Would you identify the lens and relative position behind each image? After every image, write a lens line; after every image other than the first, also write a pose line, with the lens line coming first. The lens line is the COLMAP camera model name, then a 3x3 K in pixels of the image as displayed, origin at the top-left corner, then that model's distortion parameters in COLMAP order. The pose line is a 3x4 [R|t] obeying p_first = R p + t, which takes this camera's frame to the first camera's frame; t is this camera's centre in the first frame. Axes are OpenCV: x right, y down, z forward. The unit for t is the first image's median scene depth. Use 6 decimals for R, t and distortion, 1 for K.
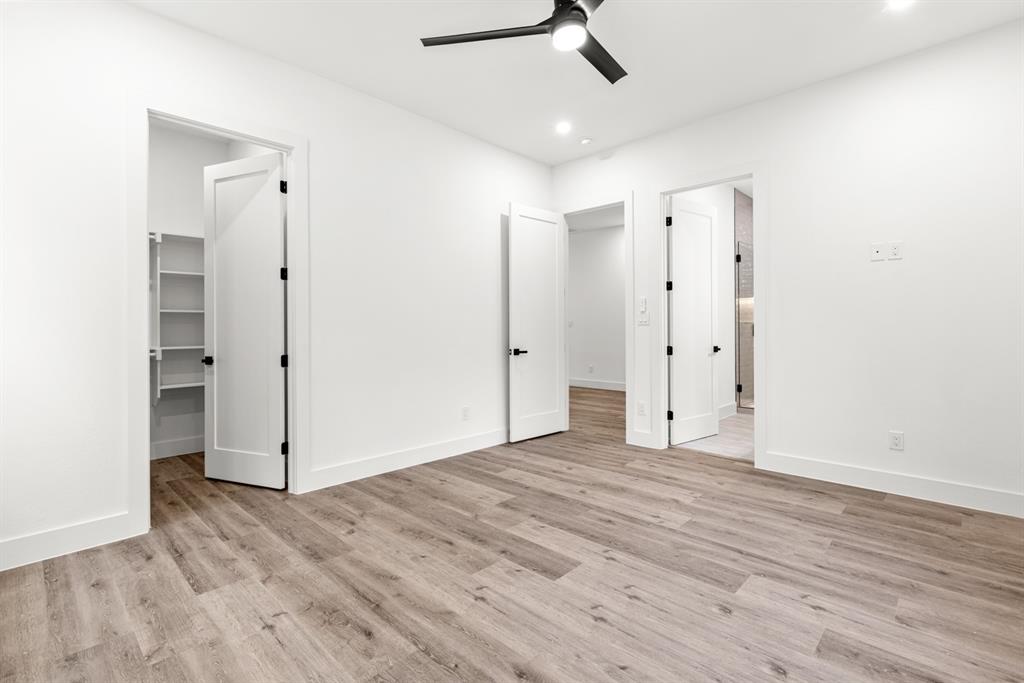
lens RADIAL K [[462.4, 0, 511.7], [0, 462.4, 332.4], [0, 0, 1]] dist [-0.004616, -0.000672]
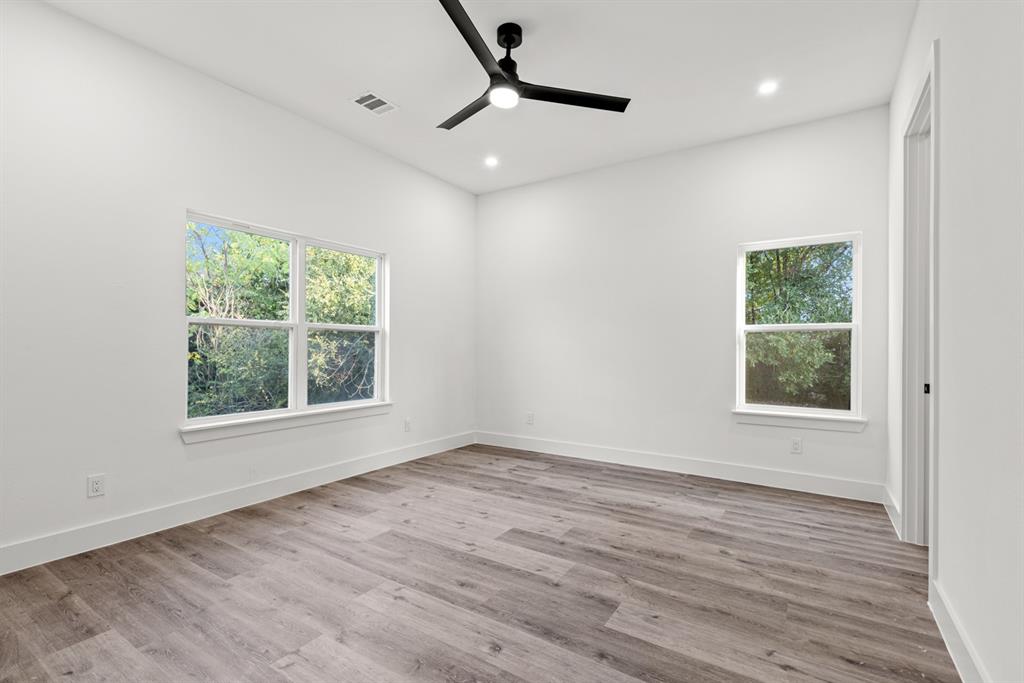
lens RADIAL K [[462.4, 0, 514.2], [0, 462.4, 350.4], [0, 0, 1]] dist [-0.004616, -0.000672]
pose [[-0.979063, 0.004257, -0.203511, 0.313099], [0.001542, 0.999908, 0.013497, -0.018688], [0.203550, 0.012900, -0.978980, 1.980810]]
